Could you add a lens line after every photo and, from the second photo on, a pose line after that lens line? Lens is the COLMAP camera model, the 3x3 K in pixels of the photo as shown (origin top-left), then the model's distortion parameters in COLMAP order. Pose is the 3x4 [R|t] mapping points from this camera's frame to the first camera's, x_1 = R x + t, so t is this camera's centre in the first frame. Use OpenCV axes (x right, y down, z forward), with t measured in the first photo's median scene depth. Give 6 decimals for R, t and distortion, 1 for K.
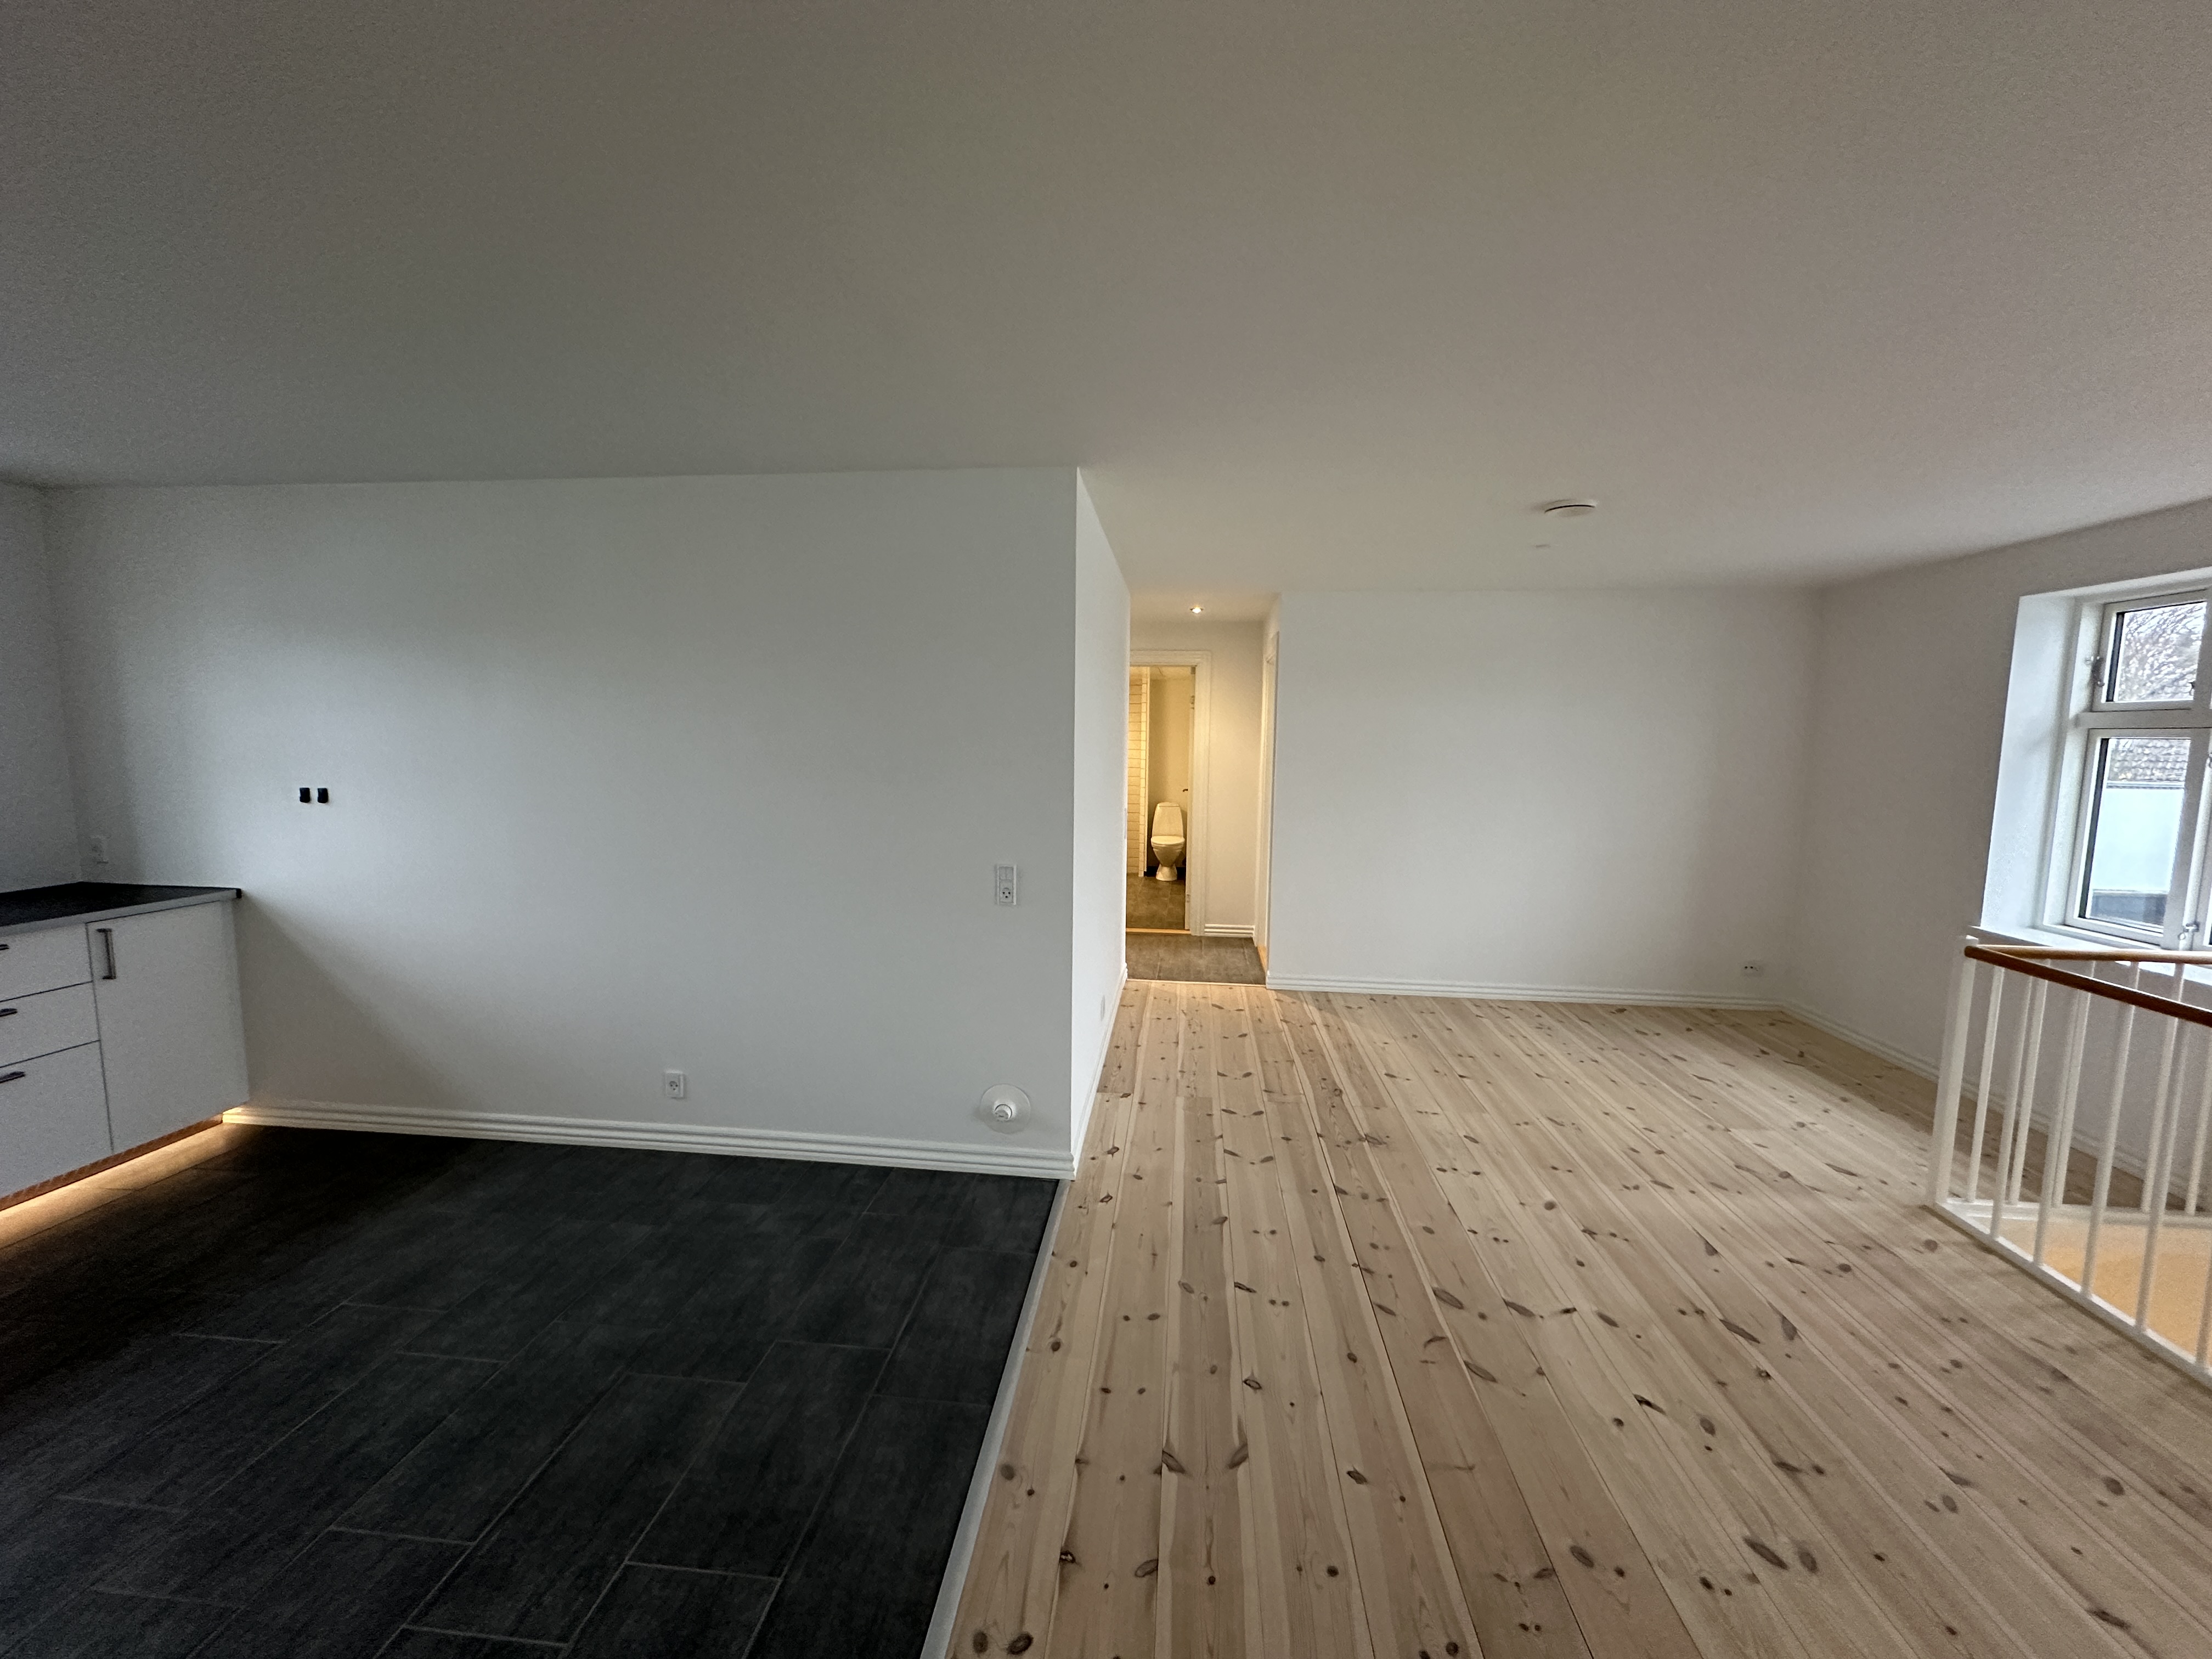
lens RADIAL K [[880.2, 0, 1105.2], [0, 880.2, 826.4], [0, 0, 1]] dist [-0.002517, 0.000524]
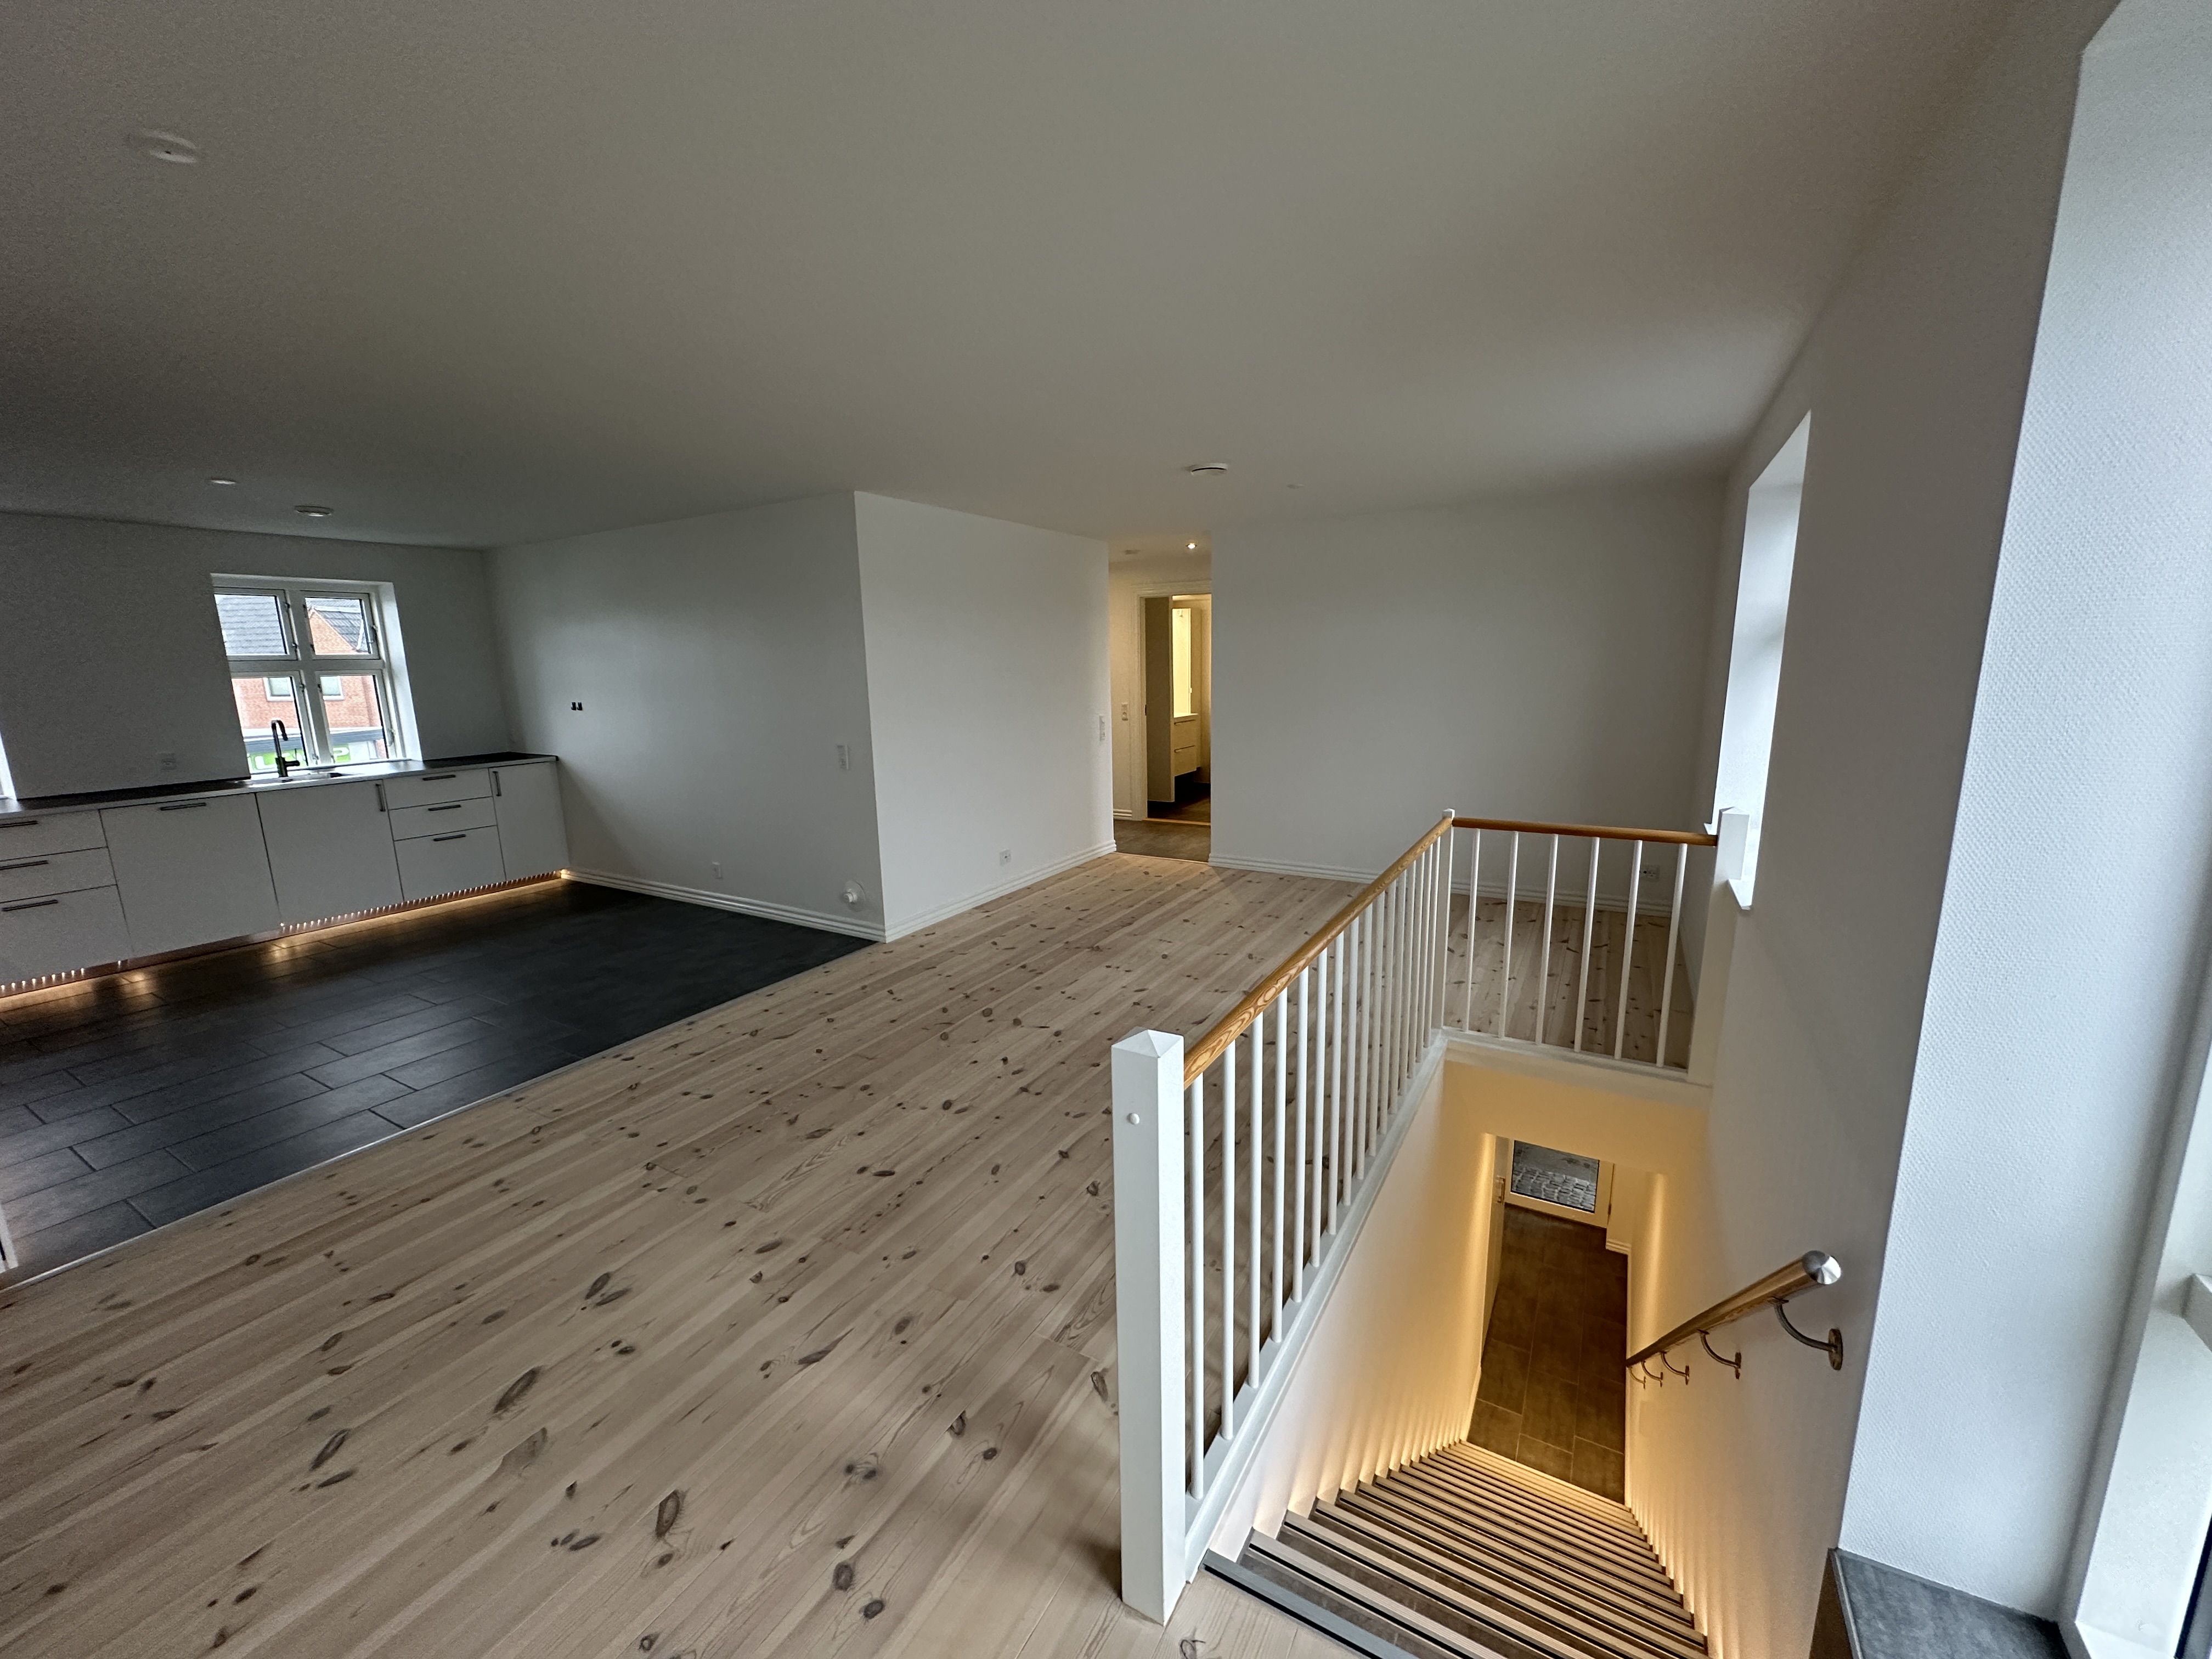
lens RADIAL K [[880.2, 0, 1105.2], [0, 880.2, 826.4], [0, 0, 1]] dist [-0.002517, 0.000524]
pose [[0.907638, 0.047155, -0.417096, 0.987790], [-0.010401, 0.995891, 0.089957, 0.041911], [0.419624, -0.077310, 0.904400, -0.267643]]
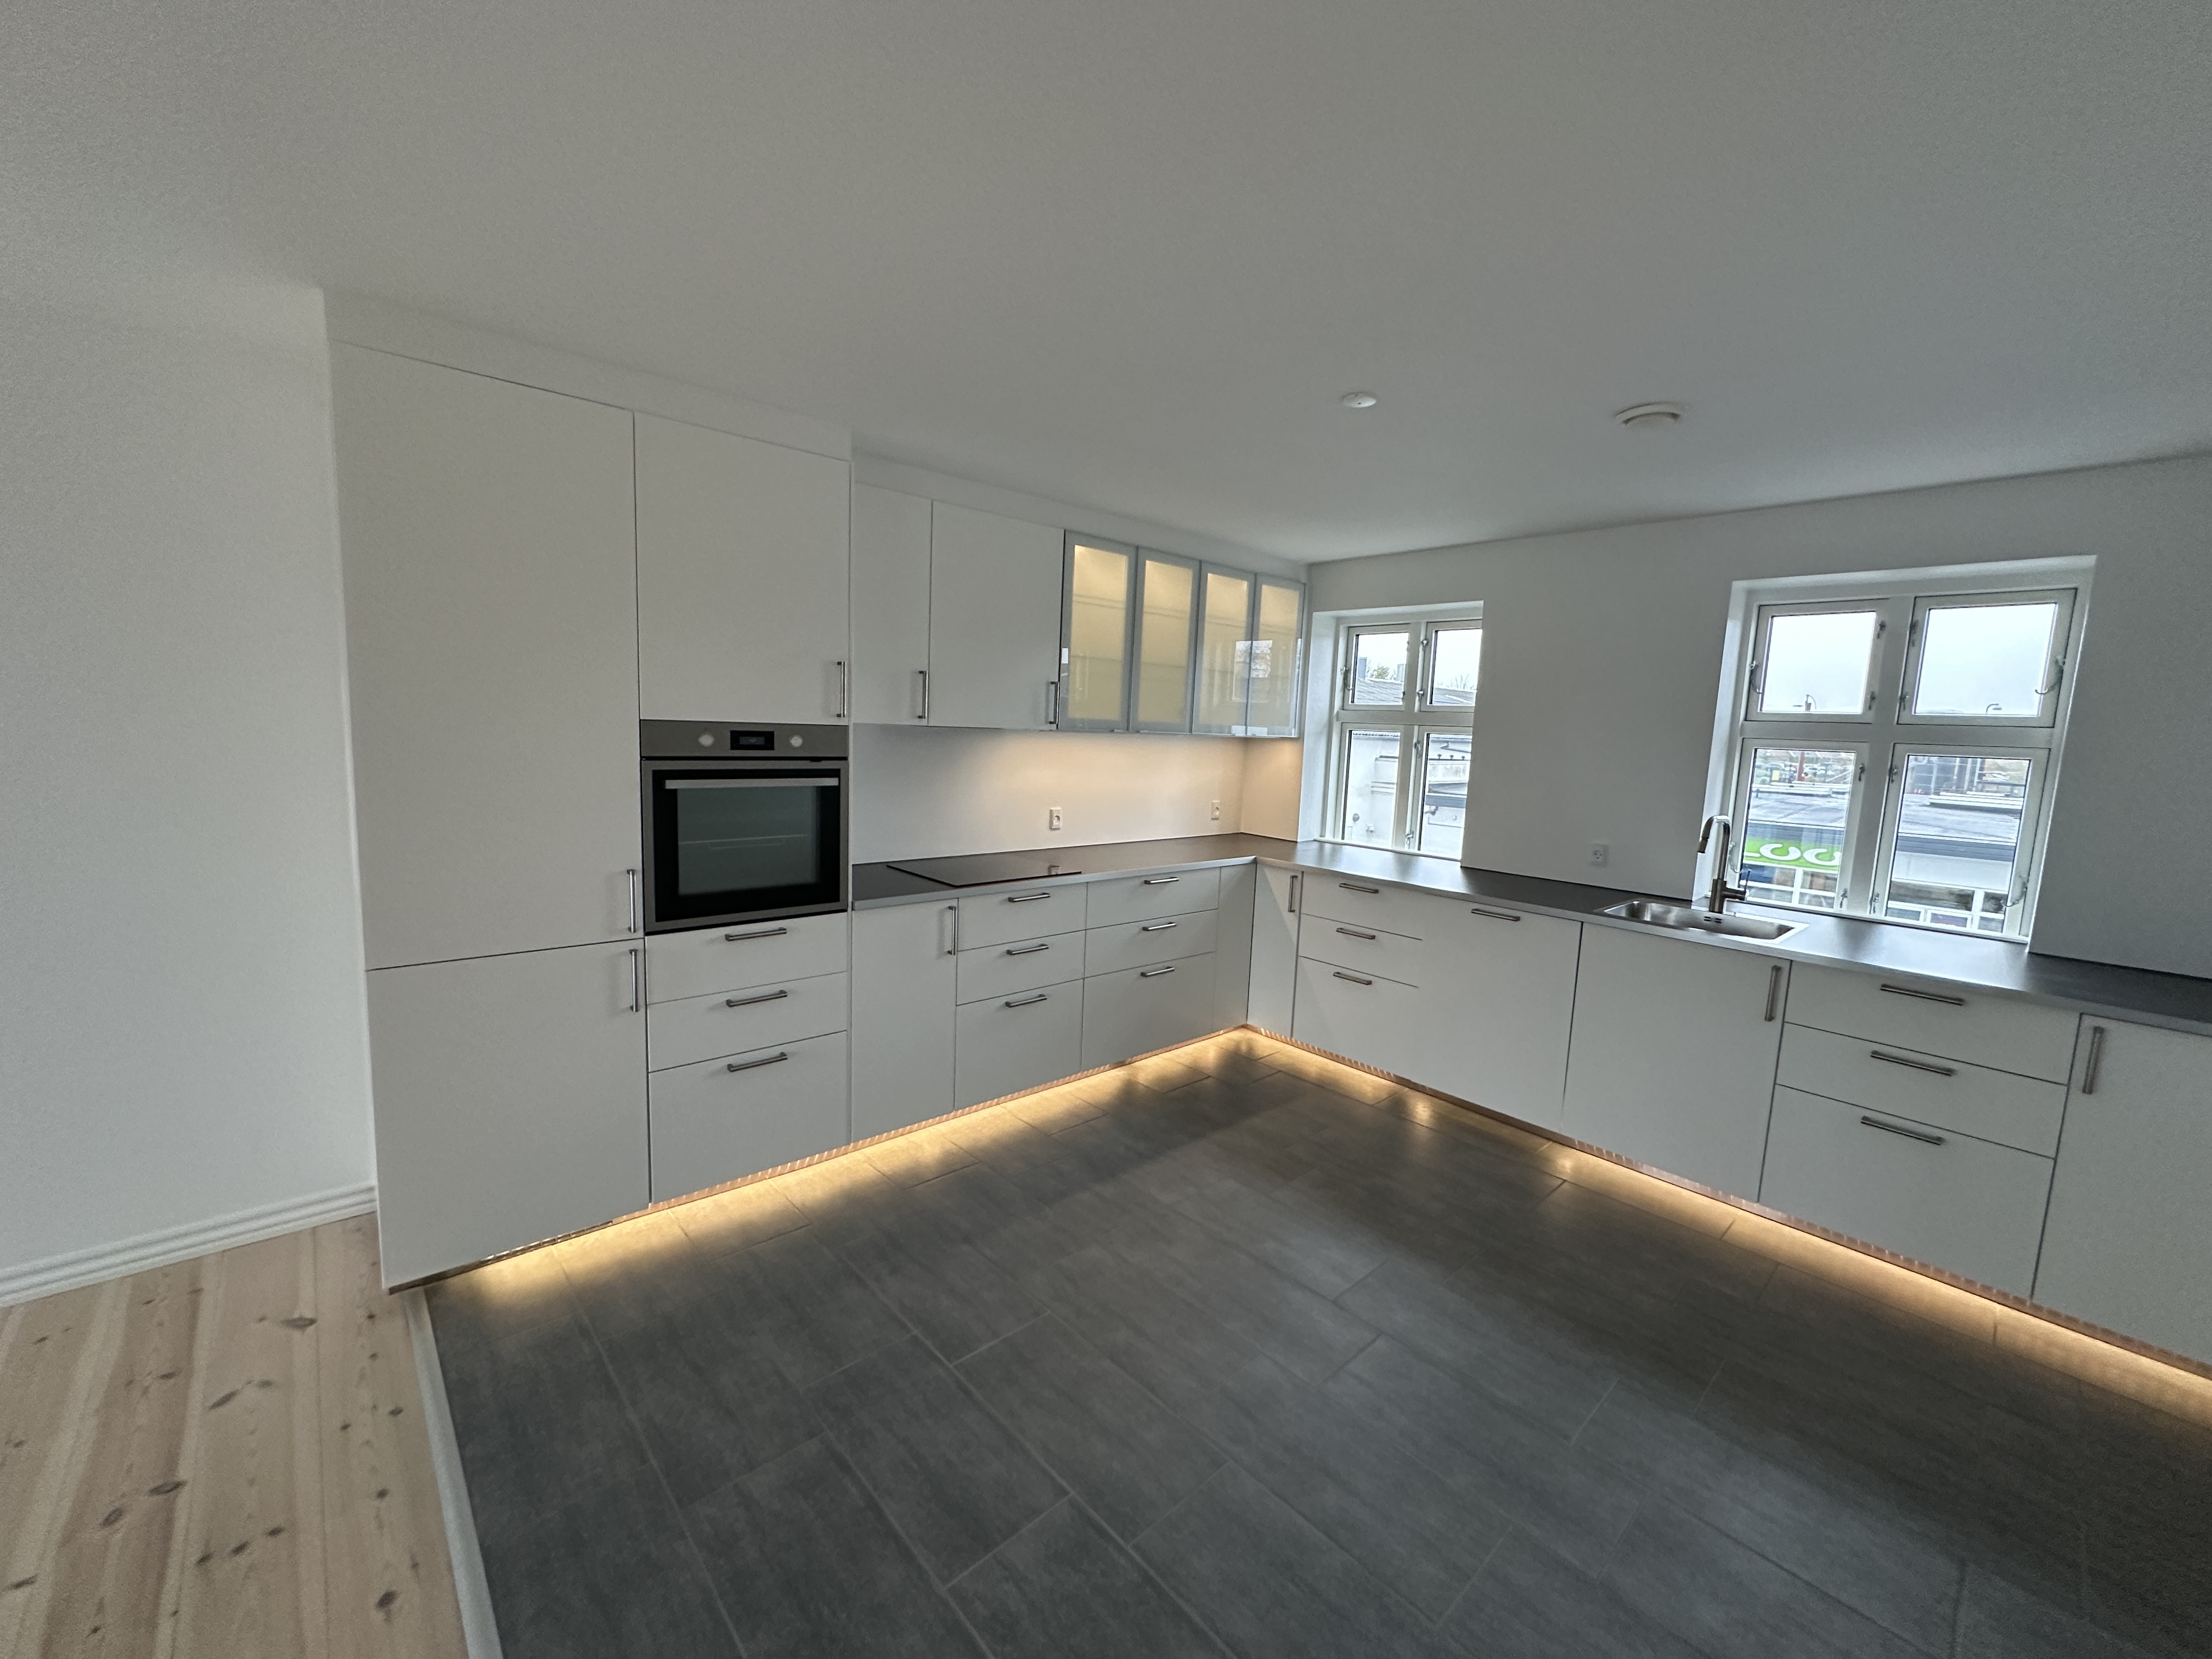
lens RADIAL K [[880.2, 0, 1105.2], [0, 880.2, 826.4], [0, 0, 1]] dist [-0.002517, 0.000524]
pose [[-0.670721, 0.049077, -0.740084, -0.003401], [-0.123893, 0.976377, 0.177027, -0.079714], [0.731289, 0.210427, -0.648796, 0.788990]]
